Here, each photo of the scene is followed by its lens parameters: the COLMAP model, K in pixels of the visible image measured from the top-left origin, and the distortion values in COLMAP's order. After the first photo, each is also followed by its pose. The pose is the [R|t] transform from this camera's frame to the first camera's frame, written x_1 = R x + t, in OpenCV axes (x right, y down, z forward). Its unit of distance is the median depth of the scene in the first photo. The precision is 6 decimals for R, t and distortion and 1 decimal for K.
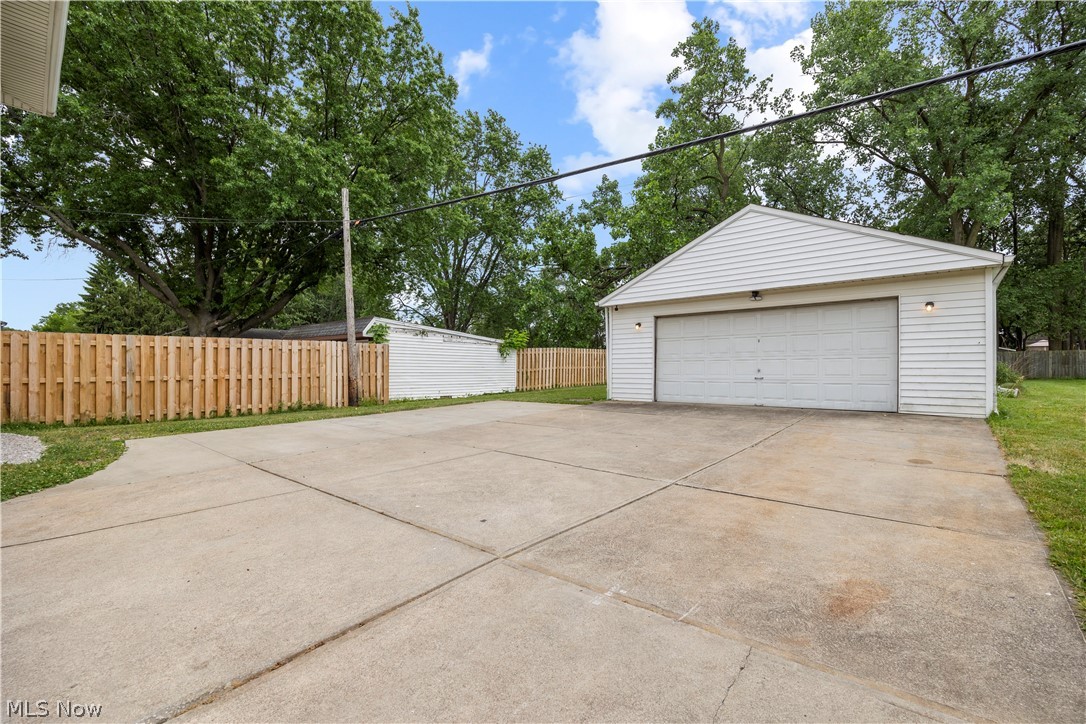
lens RADIAL K [[475.2, 0, 541.9], [0, 475.2, 364.5], [0, 0, 1]] dist [-0.009340, 0.000420]
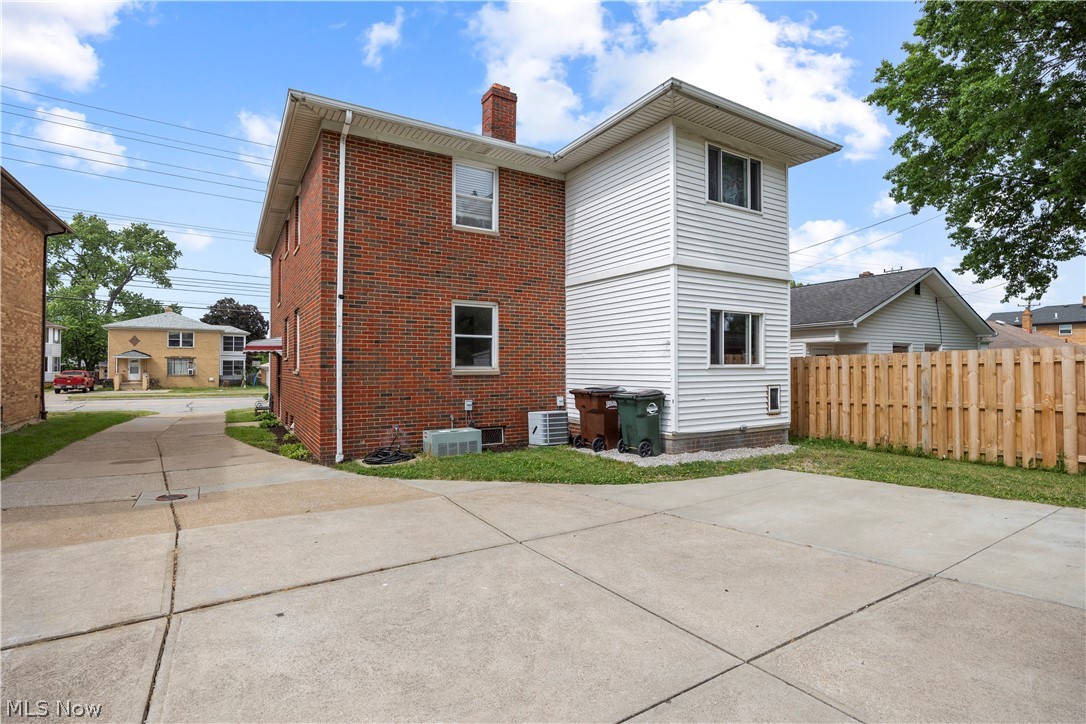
lens RADIAL K [[528.8, 0, 542.0], [0, 528.8, 362.8], [0, 0, 1]] dist [-0.016368, 0.000135]
pose [[-0.311102, -0.018072, -0.950205, 0.573058], [0.011905, 0.999667, -0.022910, -0.073068], [0.950302, -0.018439, -0.310783, 1.637708]]
